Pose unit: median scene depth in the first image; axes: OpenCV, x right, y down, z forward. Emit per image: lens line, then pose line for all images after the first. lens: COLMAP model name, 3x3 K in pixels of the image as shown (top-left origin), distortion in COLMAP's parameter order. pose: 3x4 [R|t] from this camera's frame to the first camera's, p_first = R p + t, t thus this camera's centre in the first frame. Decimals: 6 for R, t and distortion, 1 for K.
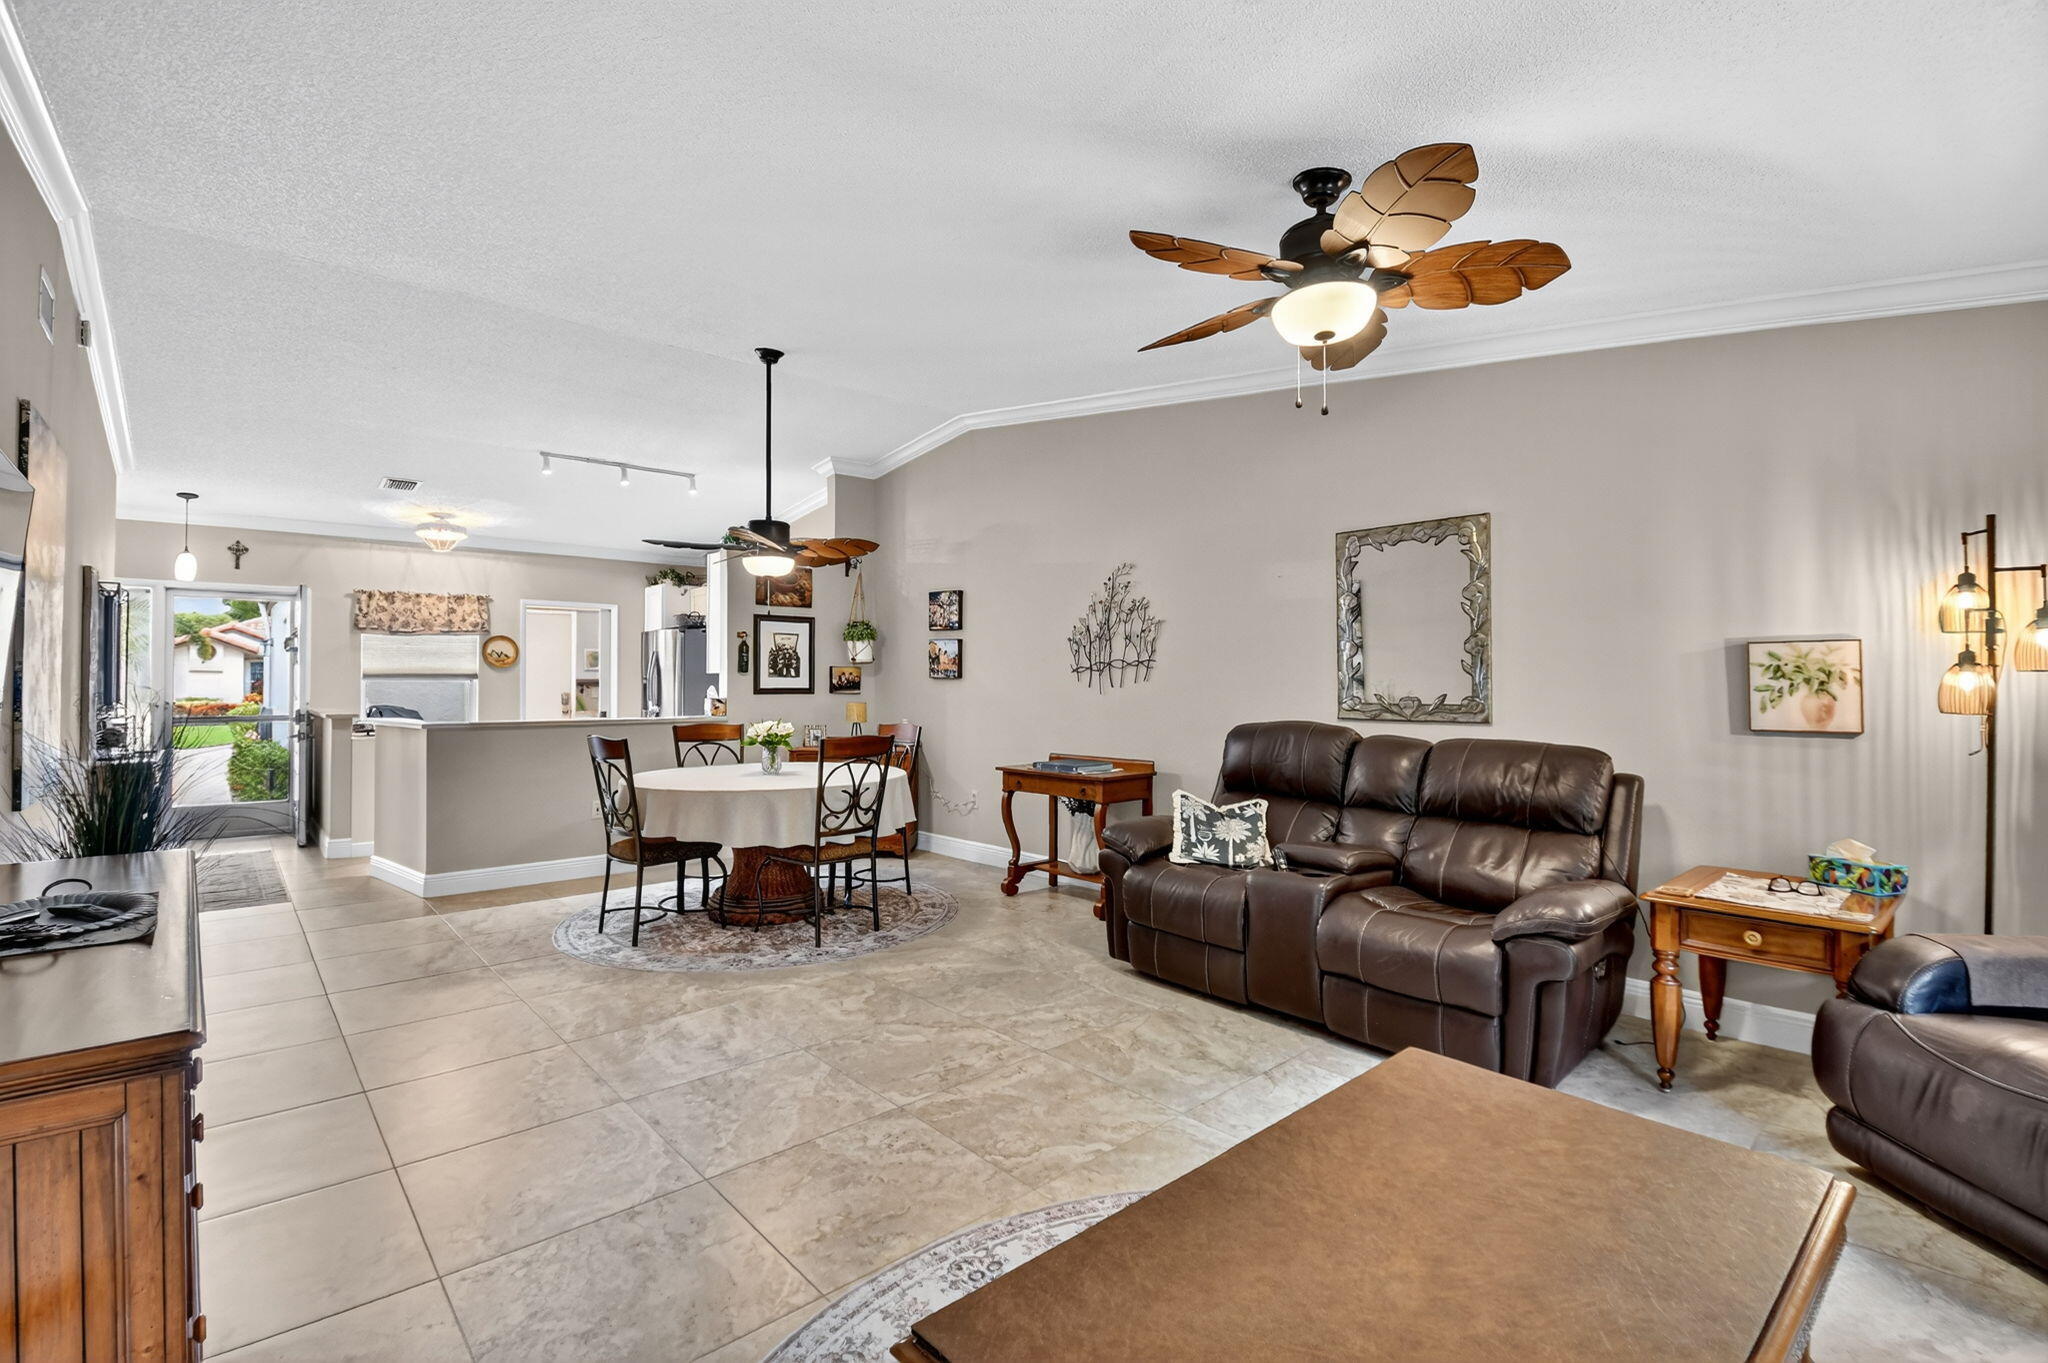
lens RADIAL K [[924.6, 0, 1037.5], [0, 924.6, 671.5], [0, 0, 1]] dist [0.020349, -0.029800]
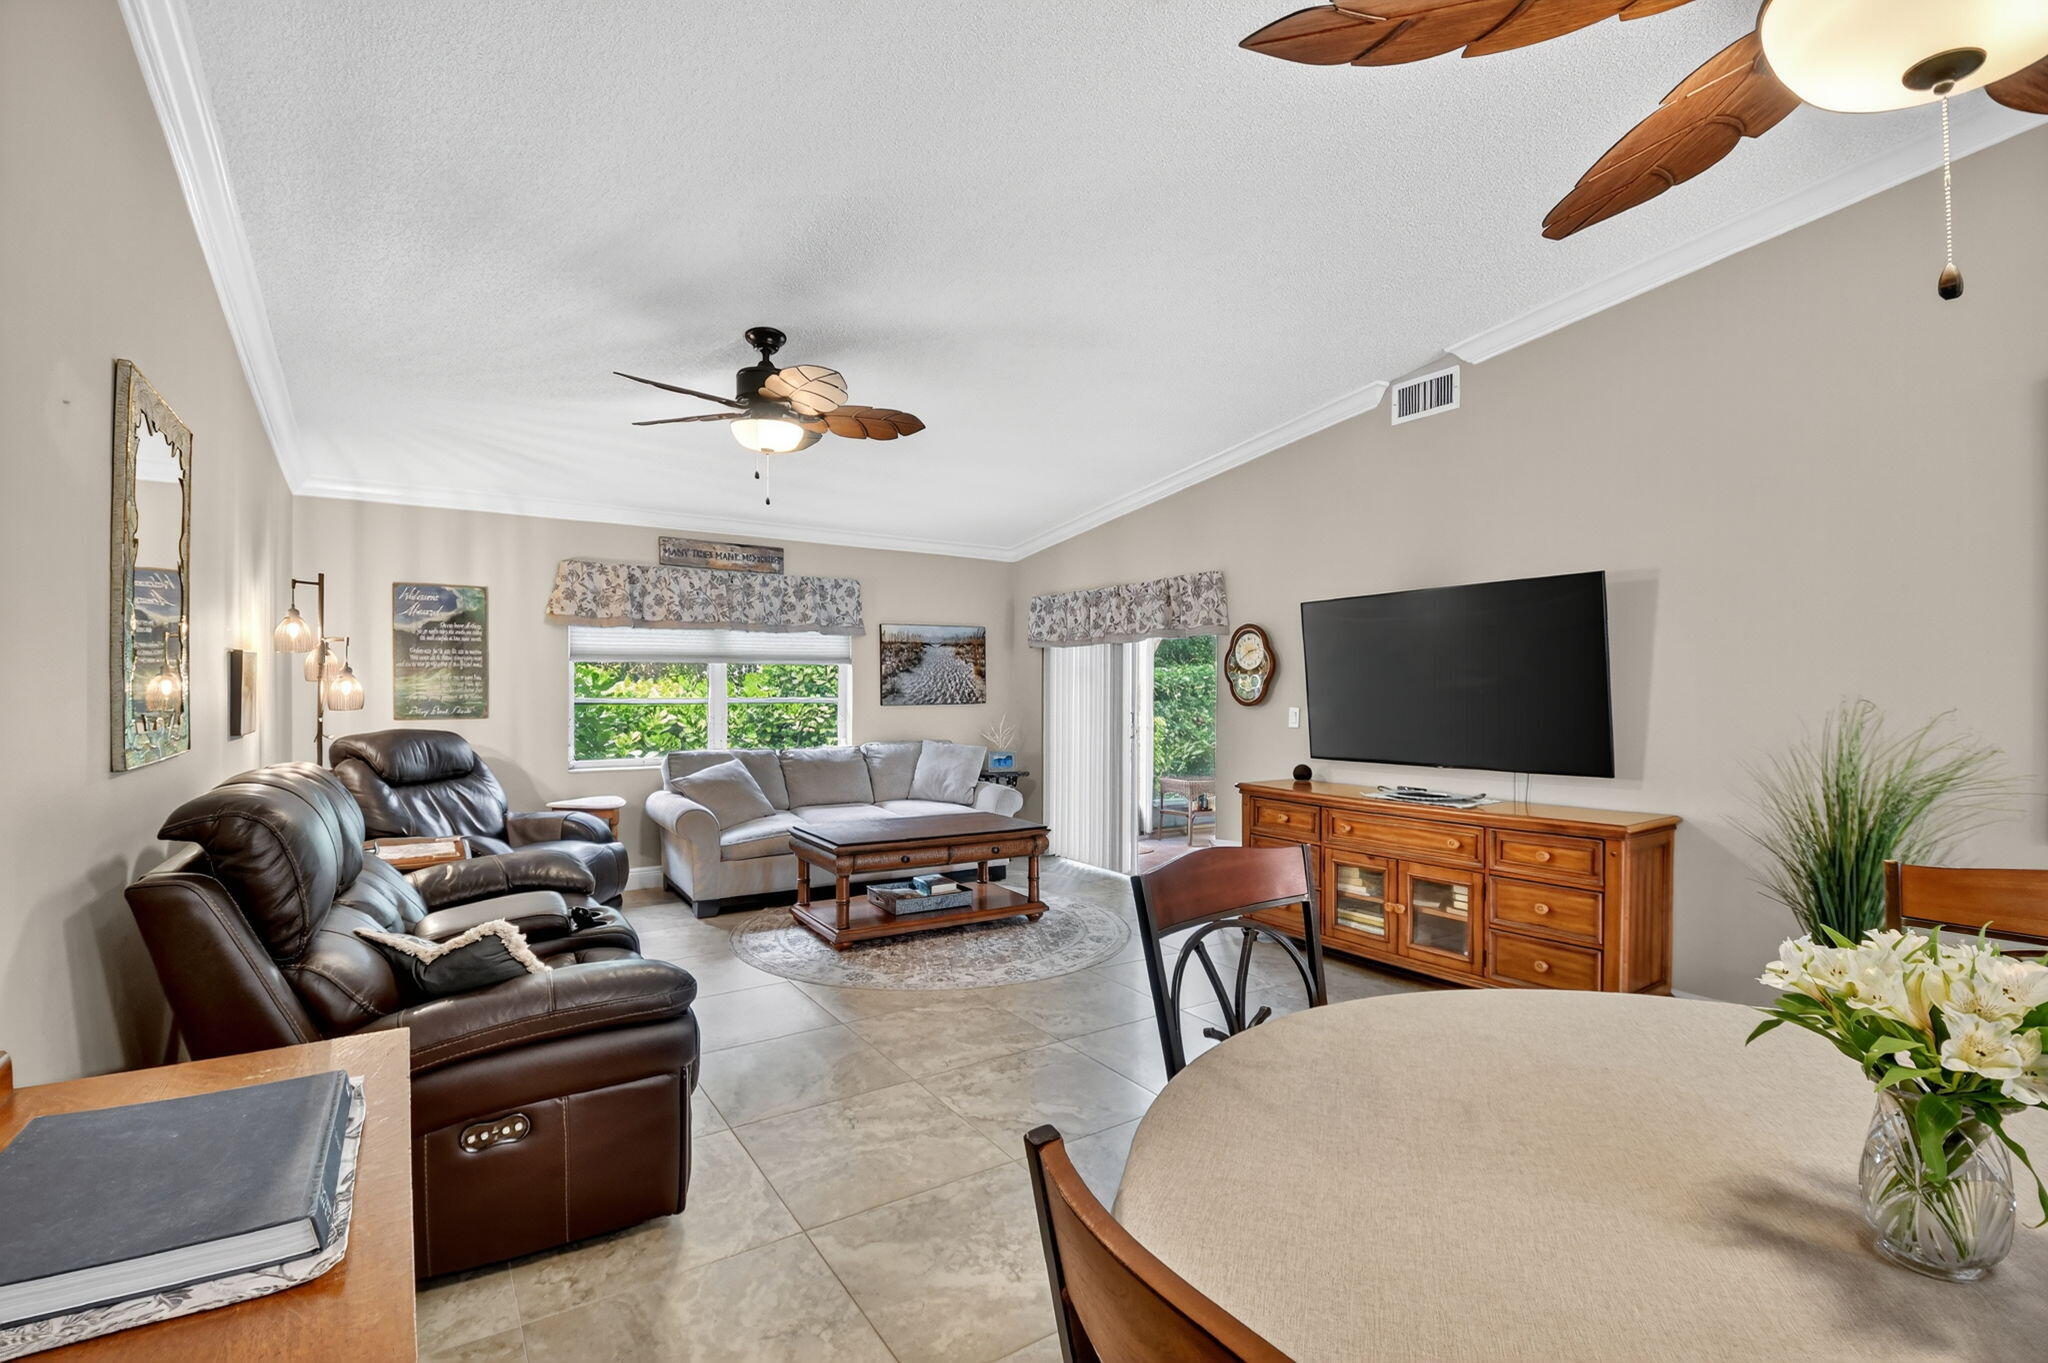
lens RADIAL K [[919.2, 0, 1024.0], [0, 919.2, 681.5], [0, 0, 1]] dist [-0.000058, -0.000052]
pose [[-0.988359, -0.002395, 0.152122, -0.121963], [-0.005180, 0.999826, -0.017914, 0.009383], [-0.152053, -0.018494, -0.988199, 0.950575]]
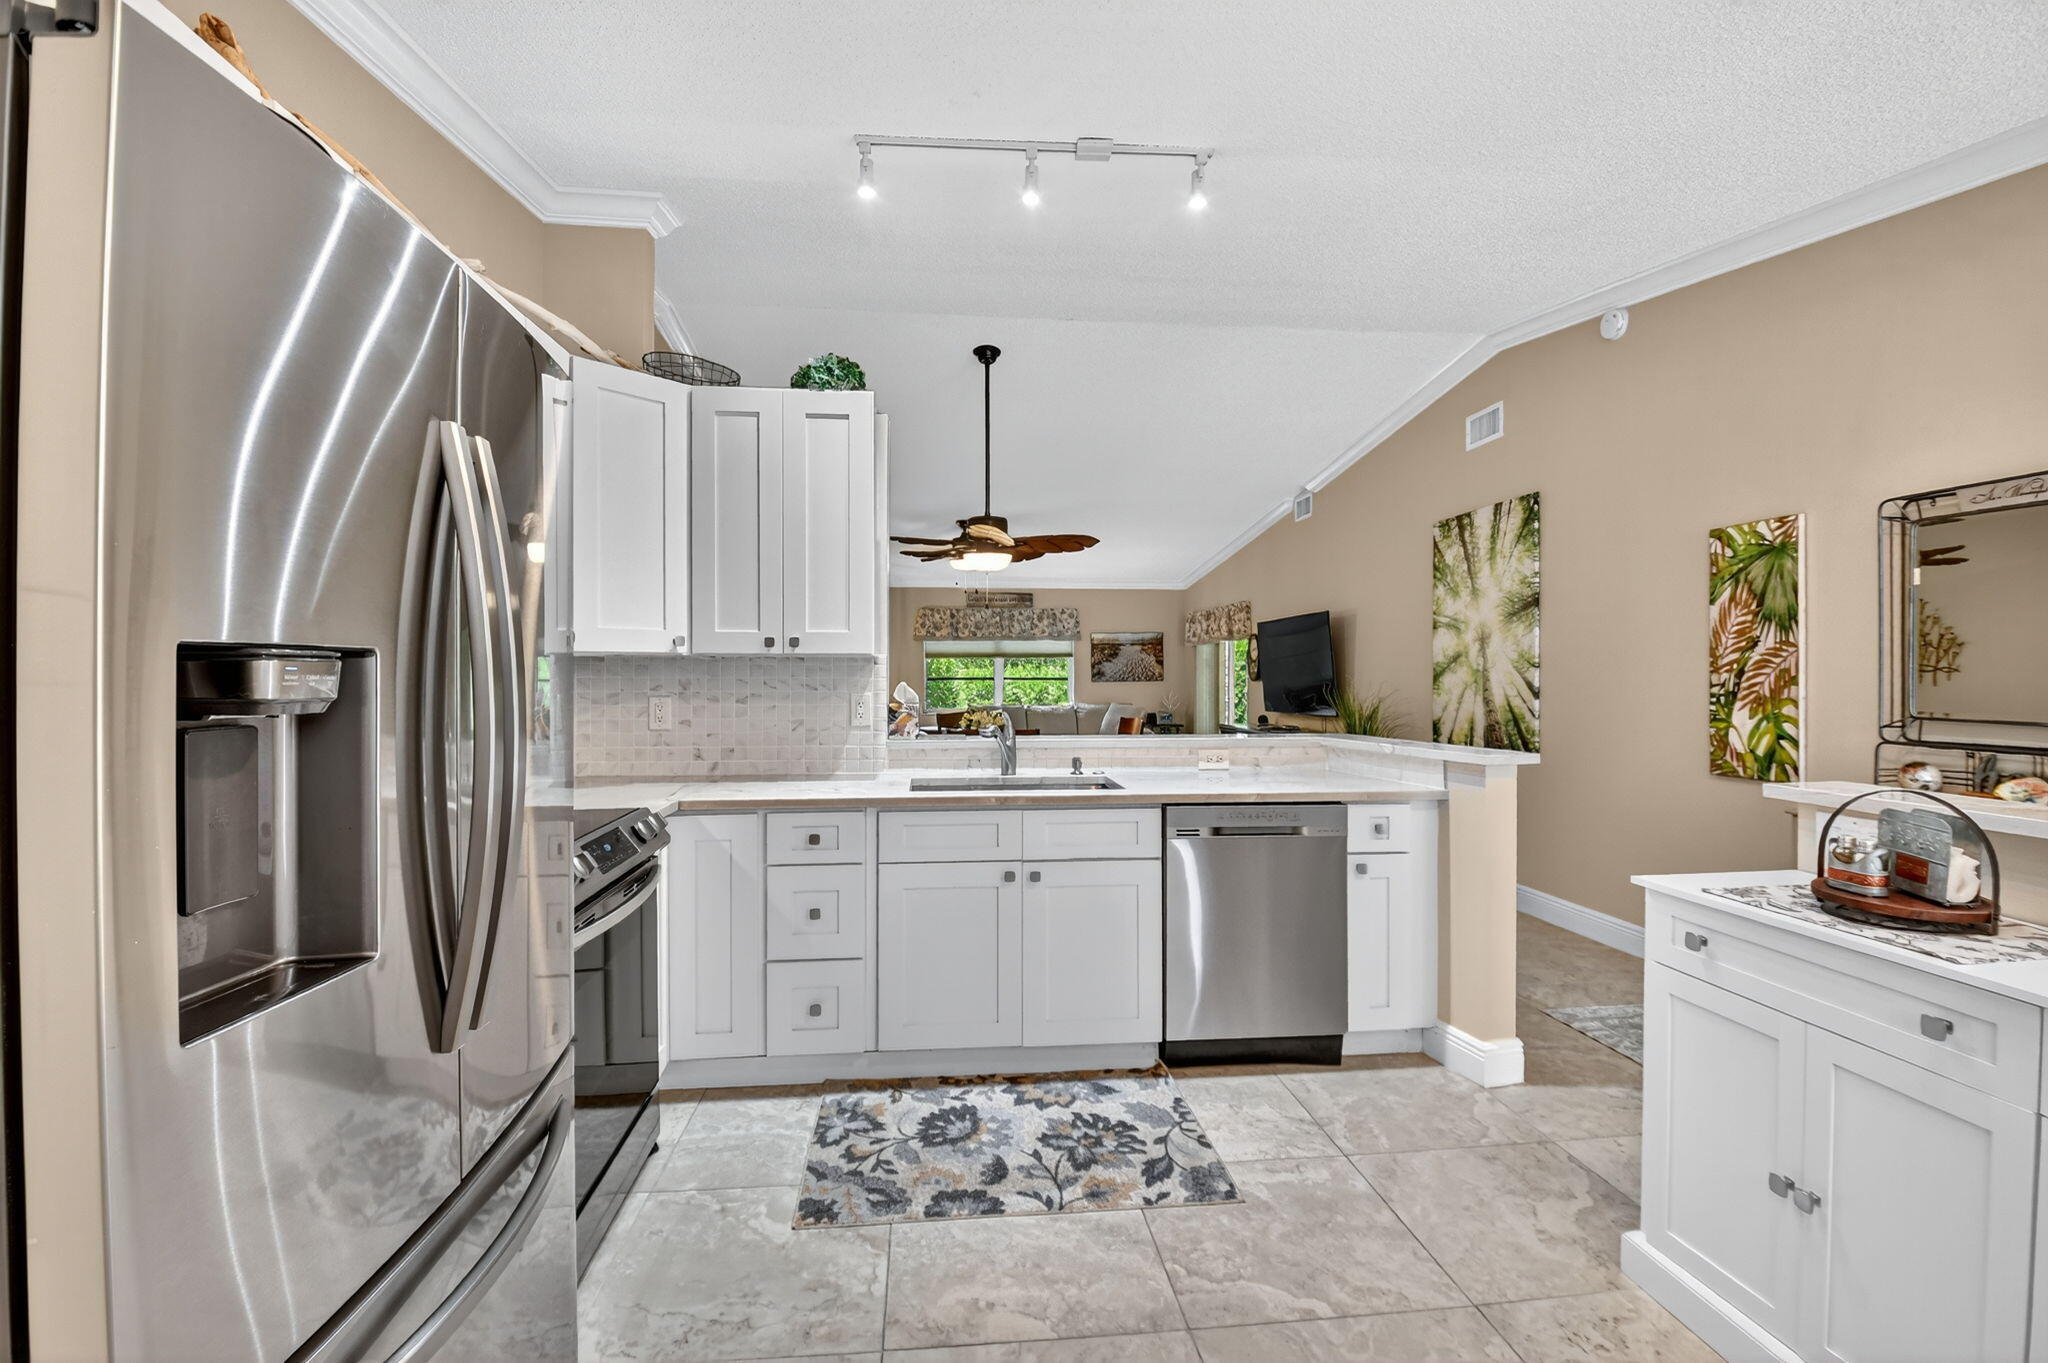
lens RADIAL K [[907.8, 0, 1030.9], [0, 907.8, 672.7], [0, 0, 1]] dist [0.001146, 0.000075]
pose [[-0.811589, -0.000835, 0.584228, -0.736385], [-0.006017, 0.999958, -0.006930, 0.014327], [-0.584198, -0.009140, -0.811560, 1.432844]]
